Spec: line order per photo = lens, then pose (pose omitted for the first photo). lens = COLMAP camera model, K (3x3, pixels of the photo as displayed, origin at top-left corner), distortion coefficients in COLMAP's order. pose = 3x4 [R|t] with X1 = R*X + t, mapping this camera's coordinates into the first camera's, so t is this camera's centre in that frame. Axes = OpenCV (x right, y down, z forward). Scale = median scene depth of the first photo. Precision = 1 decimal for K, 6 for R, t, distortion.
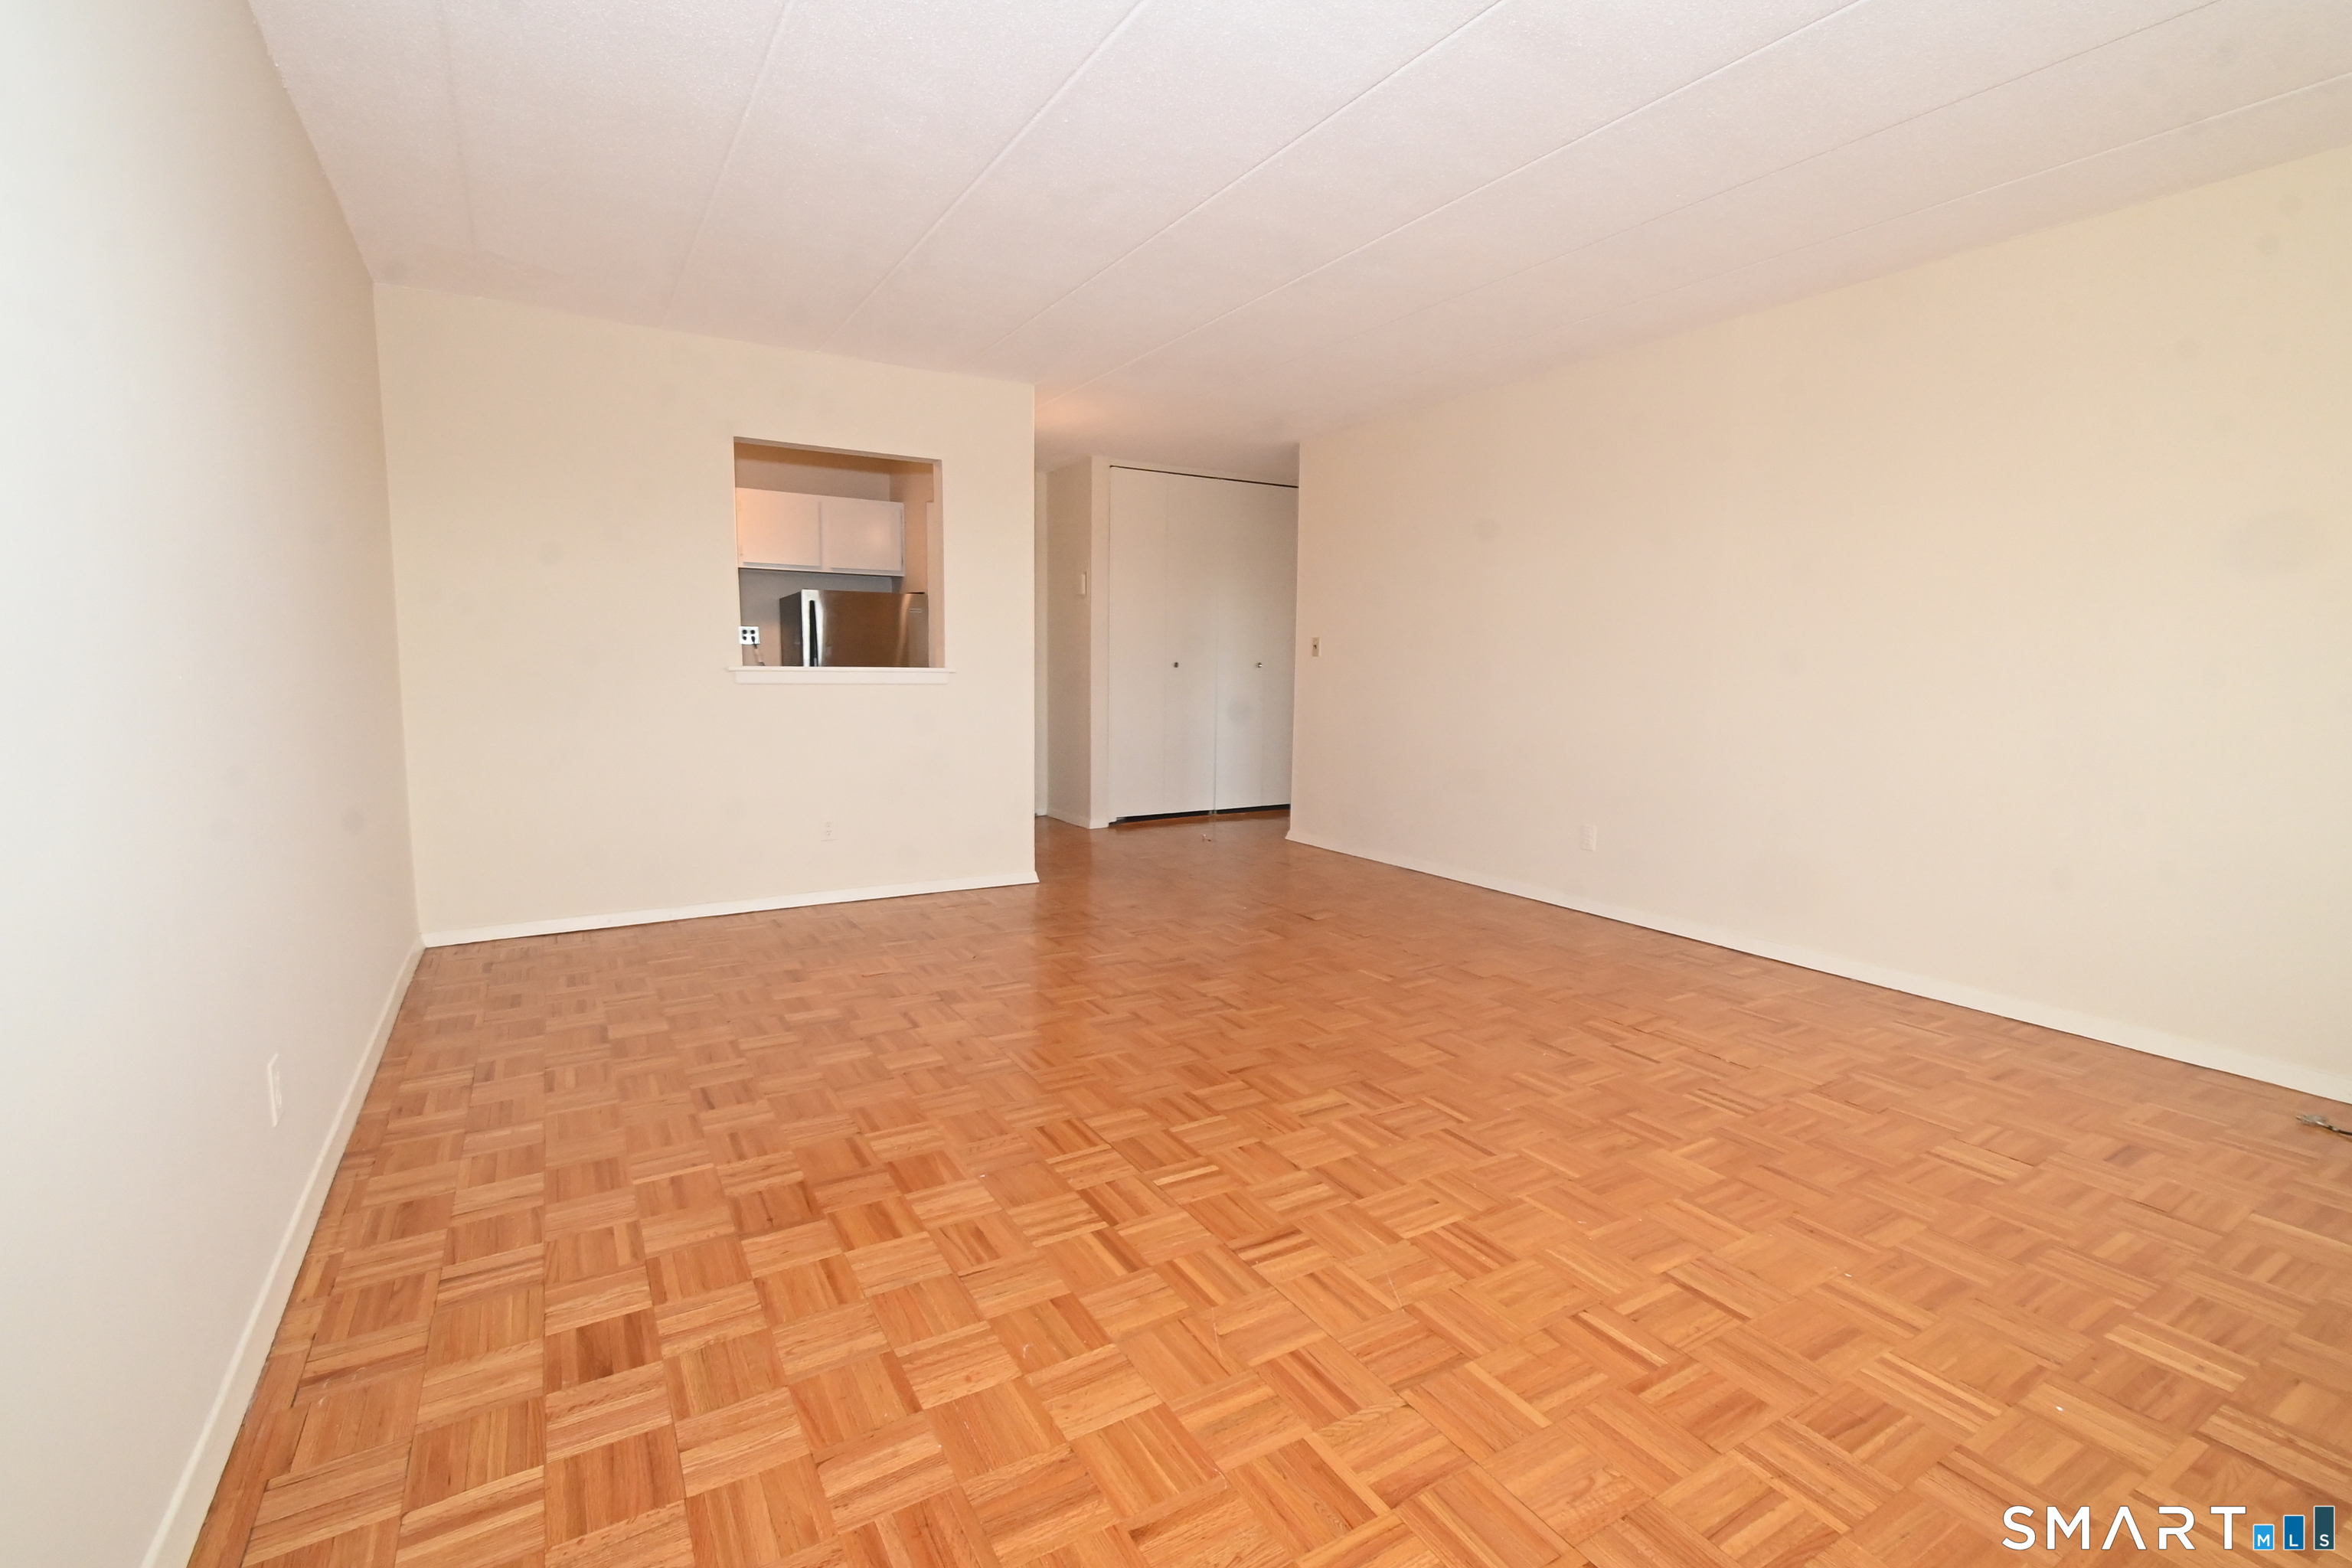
lens RADIAL K [[1049.7, 0, 1168.2], [0, 1049.7, 786.7], [0, 0, 1]] dist [0.000926, 0.000090]
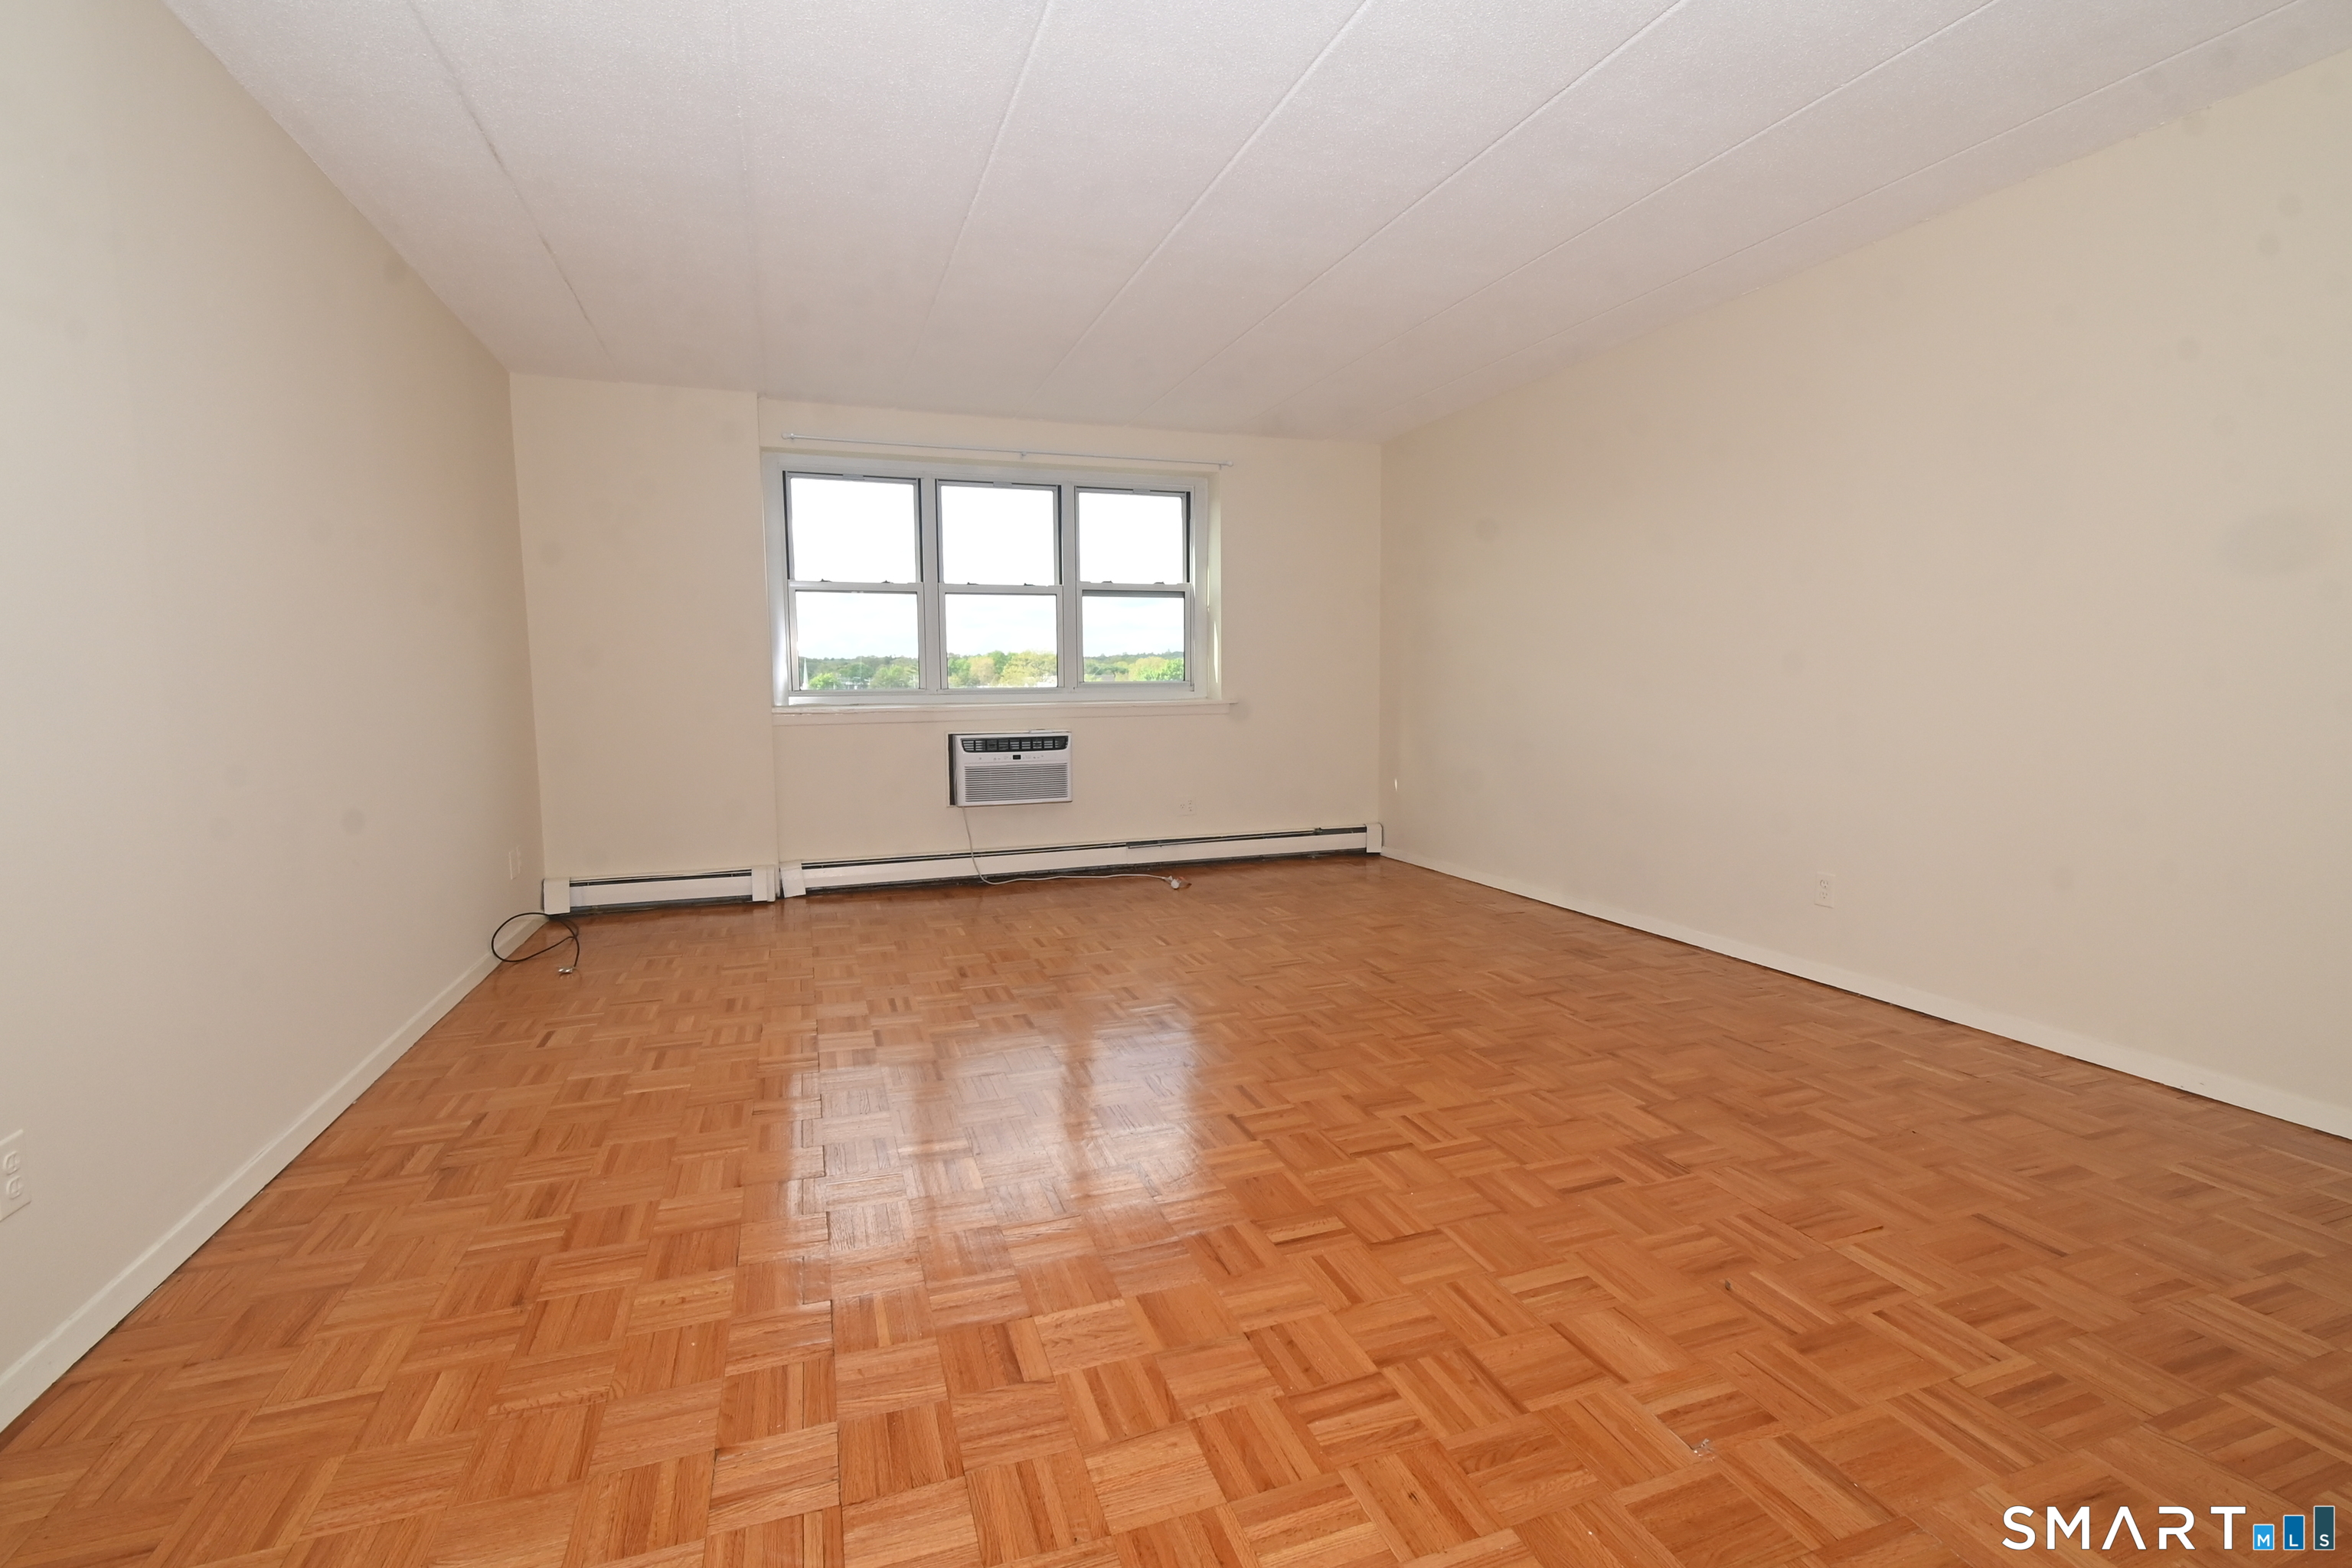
lens RADIAL K [[1049.7, 0, 1168.2], [0, 1049.7, 786.7], [0, 0, 1]] dist [0.000926, 0.000090]
pose [[-0.980493, -0.020048, 0.195531, -0.033866], [0.022936, 0.976318, 0.215120, -0.196605], [-0.195213, 0.215409, -0.956813, 1.780190]]
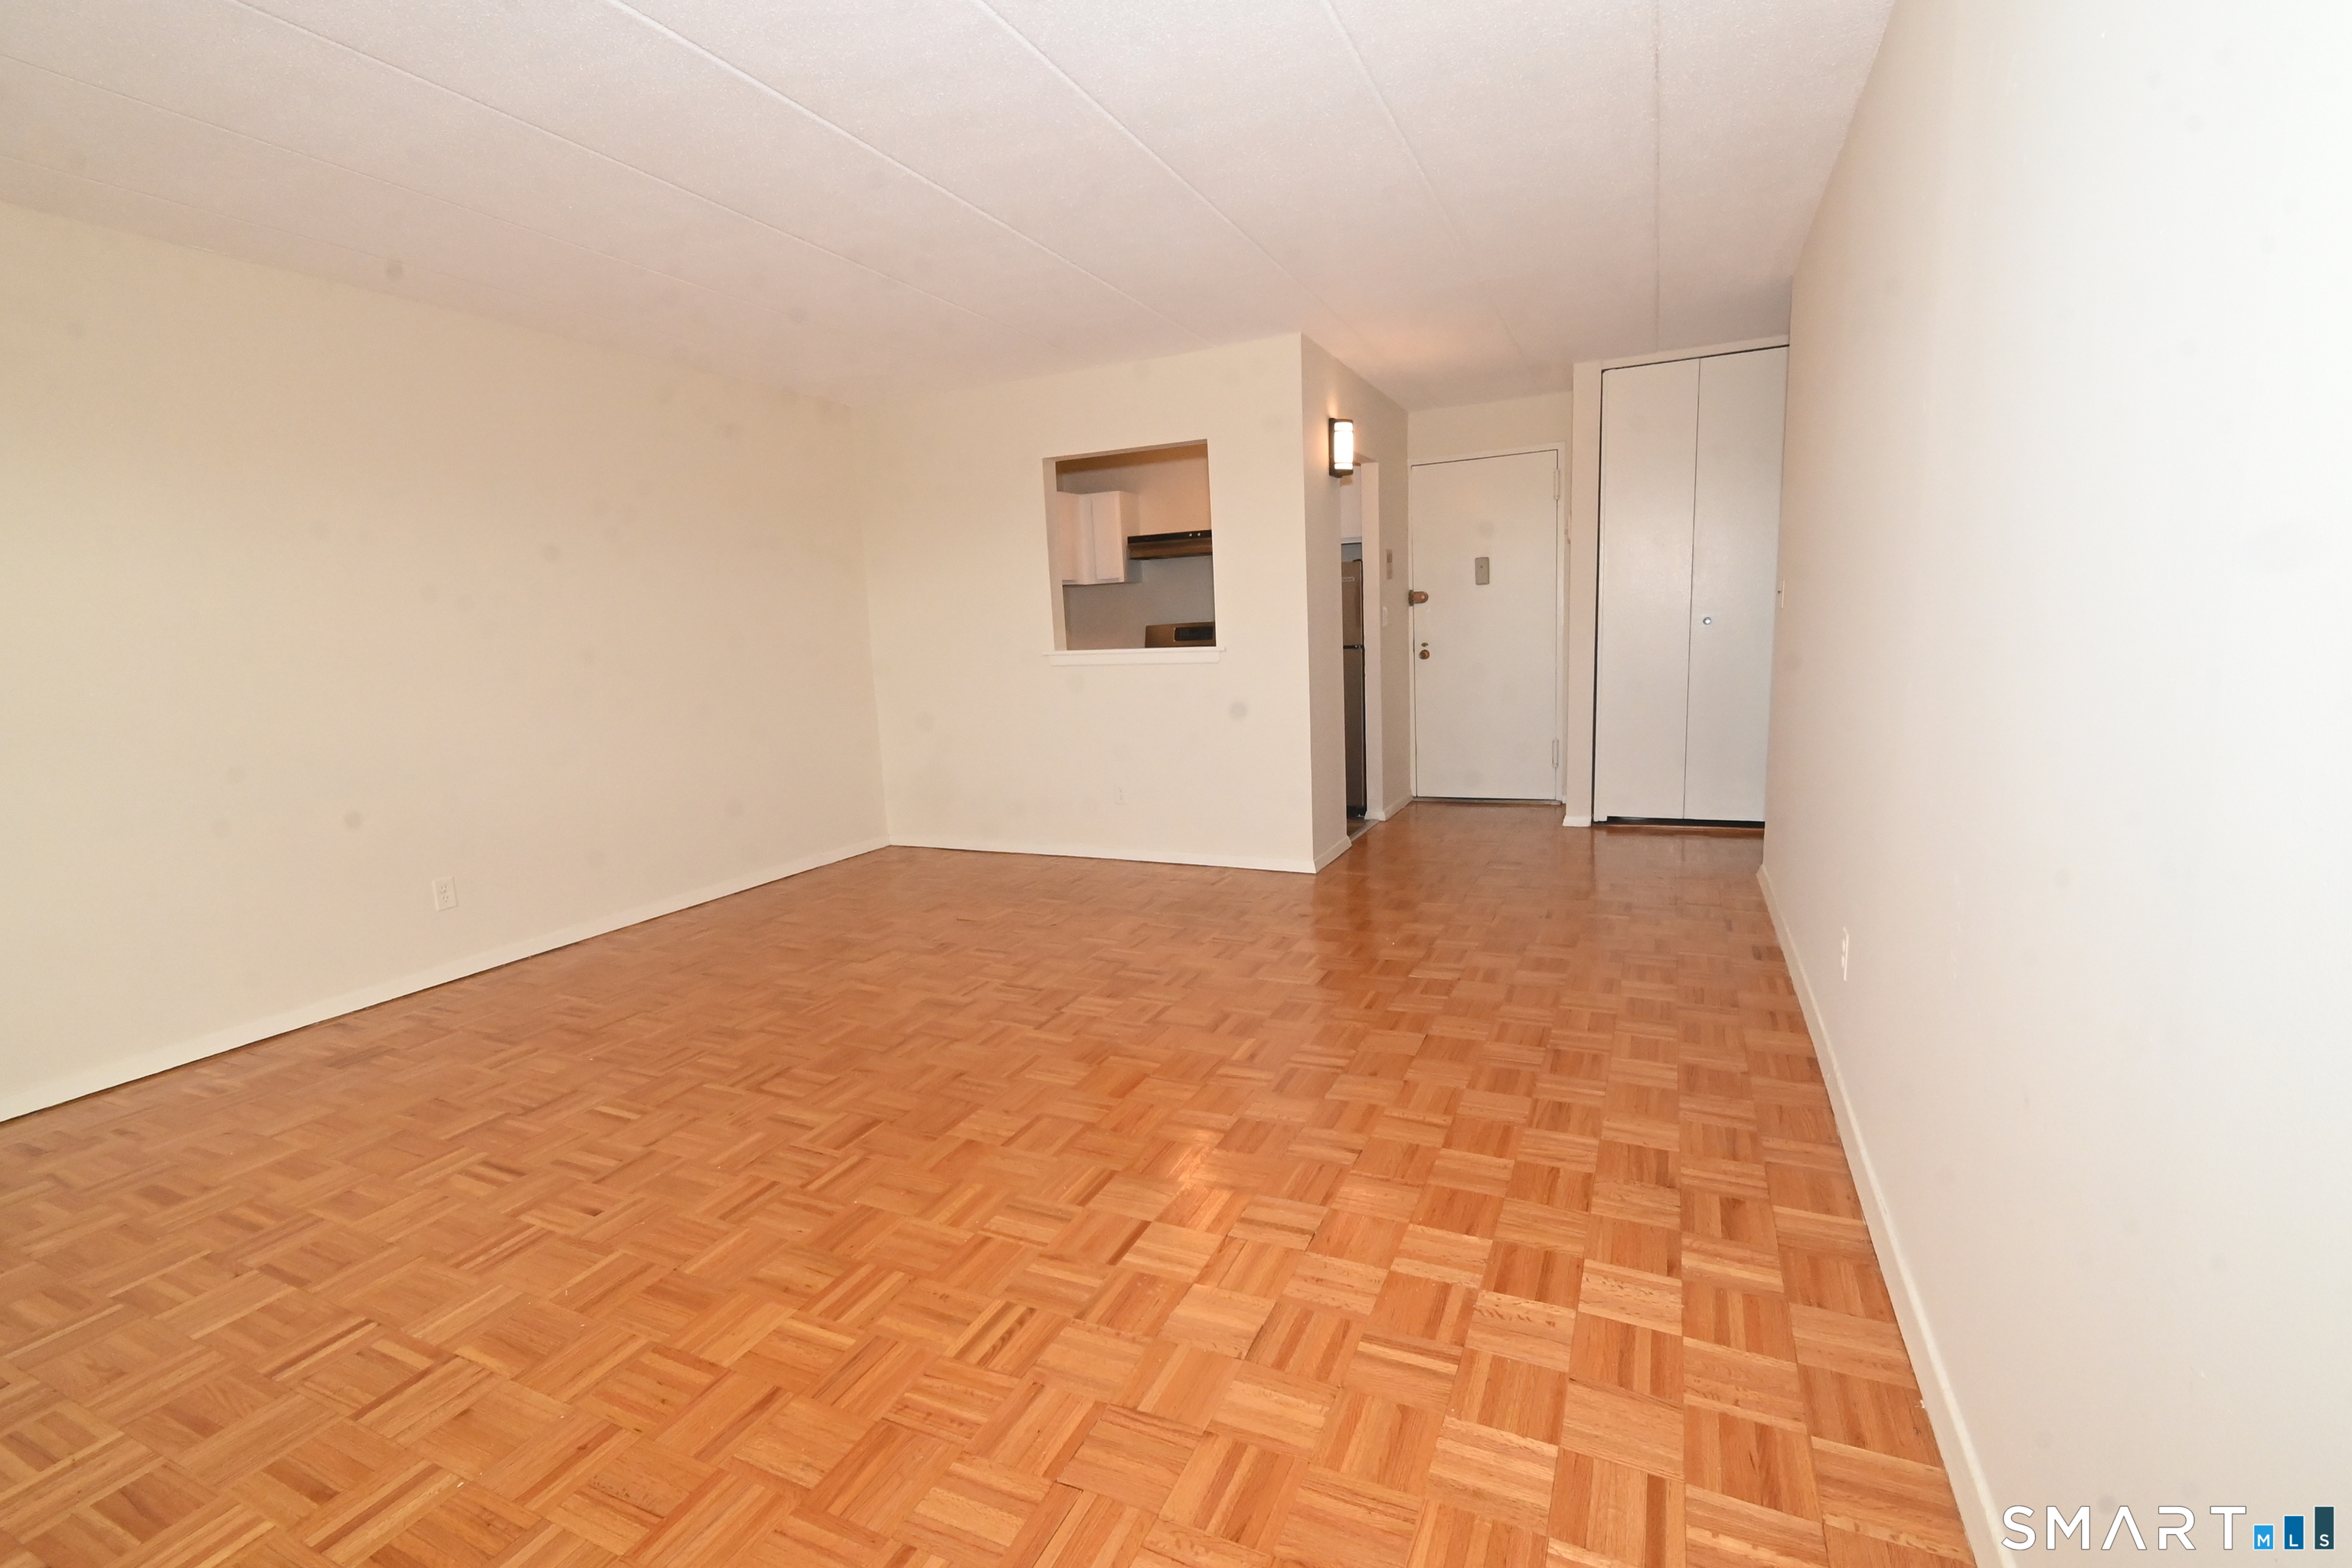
lens RADIAL K [[1049.7, 0, 1168.2], [0, 1049.7, 786.7], [0, 0, 1]] dist [0.000926, 0.000090]
pose [[0.558604, 0.097059, -0.823736, 0.936472], [-0.047338, 0.995242, 0.085165, -0.094488], [0.828083, -0.008579, 0.560540, 0.603440]]
